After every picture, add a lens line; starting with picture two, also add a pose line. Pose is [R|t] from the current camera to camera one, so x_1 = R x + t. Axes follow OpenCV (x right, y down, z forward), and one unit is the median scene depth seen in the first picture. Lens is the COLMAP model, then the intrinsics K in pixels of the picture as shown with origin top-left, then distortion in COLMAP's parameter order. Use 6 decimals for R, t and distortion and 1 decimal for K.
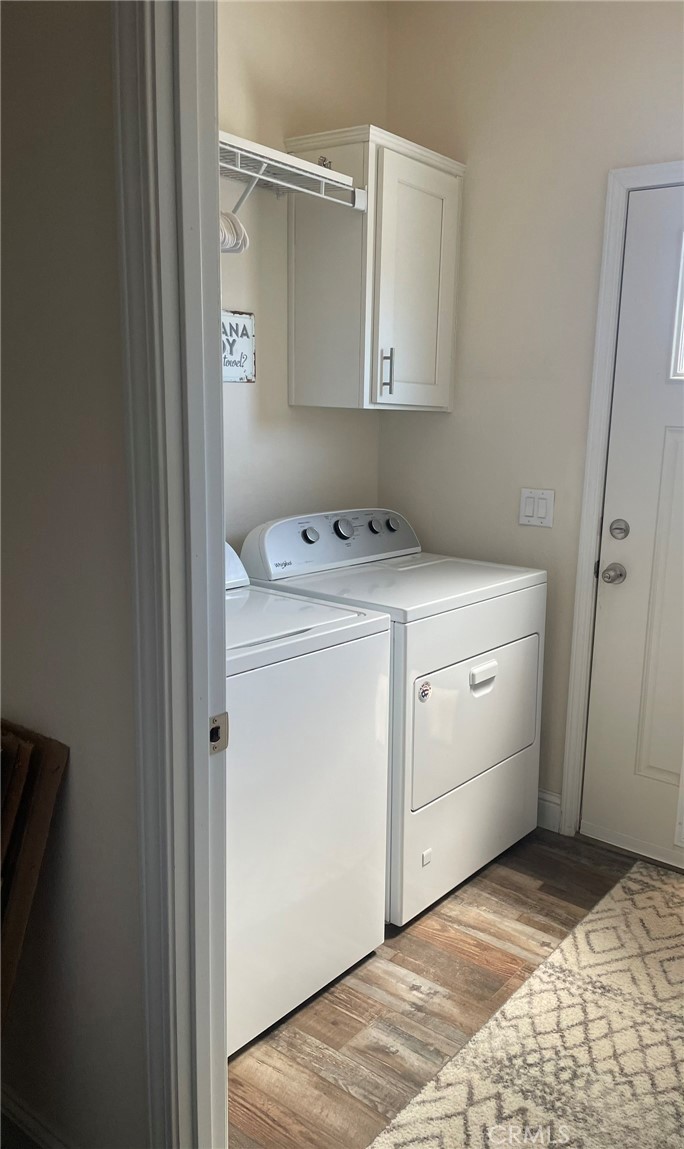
lens RADIAL K [[908.1, 0, 342.0], [0, 908.1, 574.5], [0, 0, 1]] dist [0.081961, -0.005497]
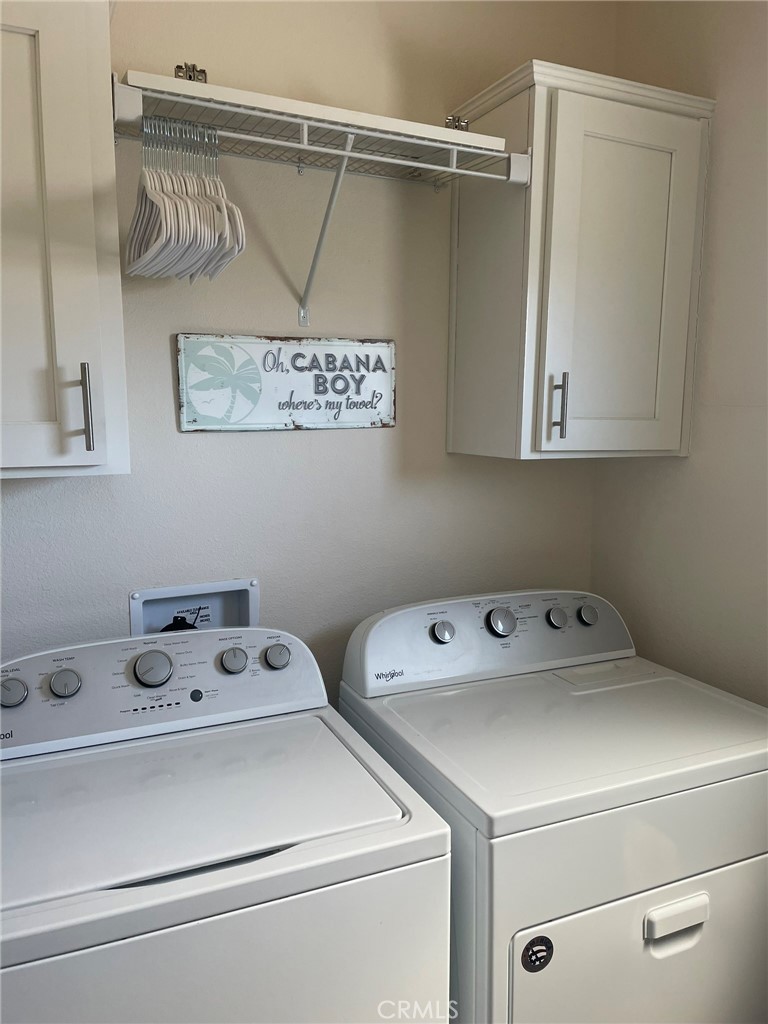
lens RADIAL K [[748.1, 0, 384.0], [0, 748.1, 512.0], [0, 0, 1]] dist [0.193086, -0.237569]
pose [[0.900153, 0.022449, -0.434995, 0.184270], [-0.048623, 0.997608, -0.049134, -0.107370], [0.432852, 0.065379, 0.899091, 0.428459]]
